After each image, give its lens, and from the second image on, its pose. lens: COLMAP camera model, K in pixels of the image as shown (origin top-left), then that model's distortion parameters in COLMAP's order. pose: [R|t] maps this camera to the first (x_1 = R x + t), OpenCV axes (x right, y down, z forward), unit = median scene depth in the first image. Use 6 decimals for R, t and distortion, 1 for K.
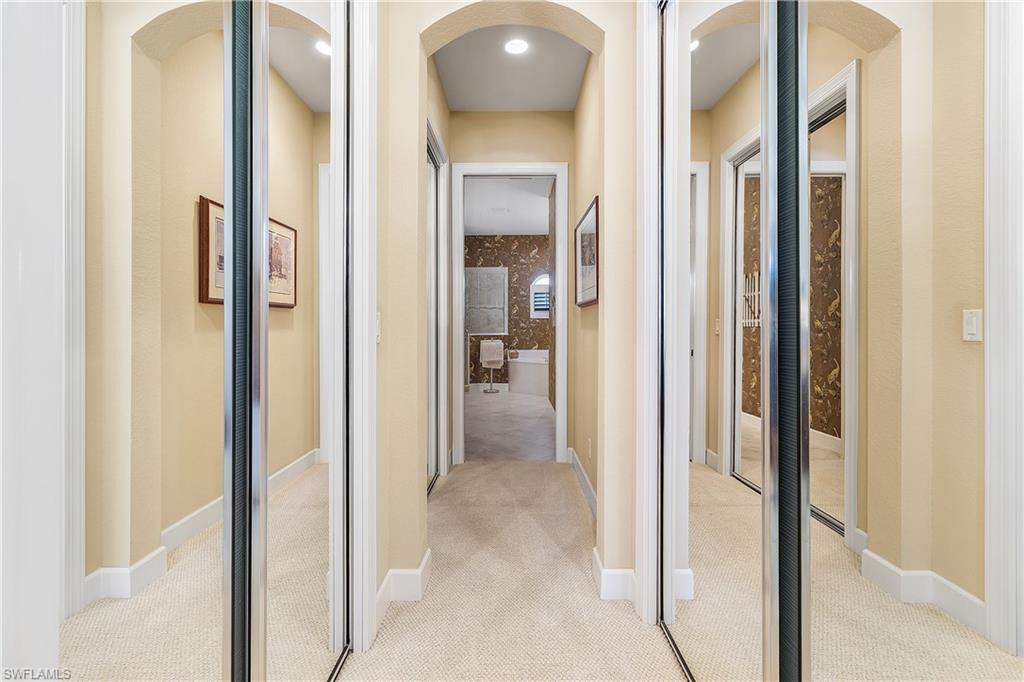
lens RADIAL K [[478.8, 0, 511.5], [0, 478.8, 326.7], [0, 0, 1]] dist [0.000803, 0.000253]
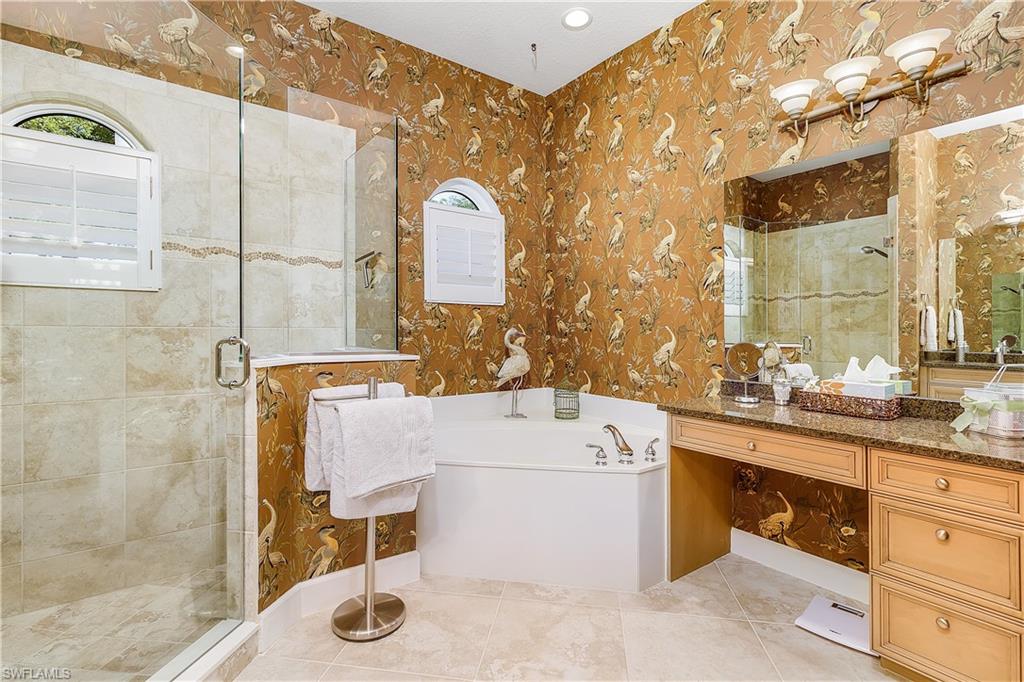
lens RADIAL K [[478.8, 0, 511.5], [0, 478.8, 326.7], [0, 0, 1]] dist [0.000803, 0.000253]
pose [[0.800719, 0.002772, 0.599034, -0.113563], [-0.003130, 0.999995, -0.000445, -0.000298], [-0.599032, -0.001519, 0.800724, 0.720180]]
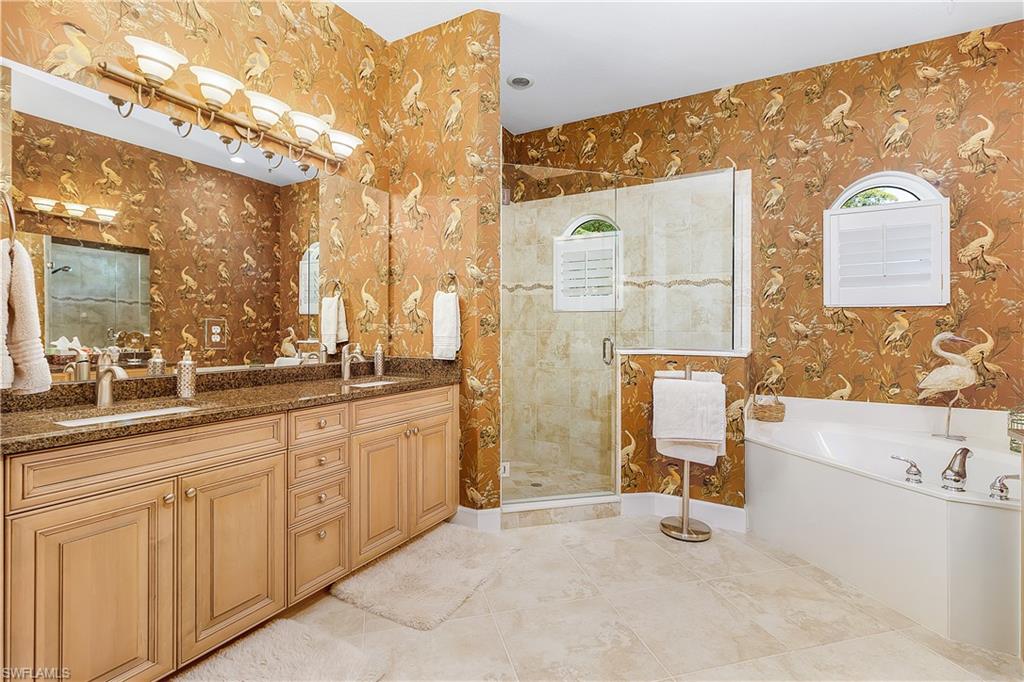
lens RADIAL K [[482.0, 0, 506.9], [0, 482.0, 332.8], [0, 0, 1]] dist [0.000445, 0.000299]
pose [[0.867040, 0.002666, -0.498232, 0.014782], [-0.000287, 0.999988, 0.004851, -0.000481], [0.498239, -0.004063, 0.867030, 0.603254]]
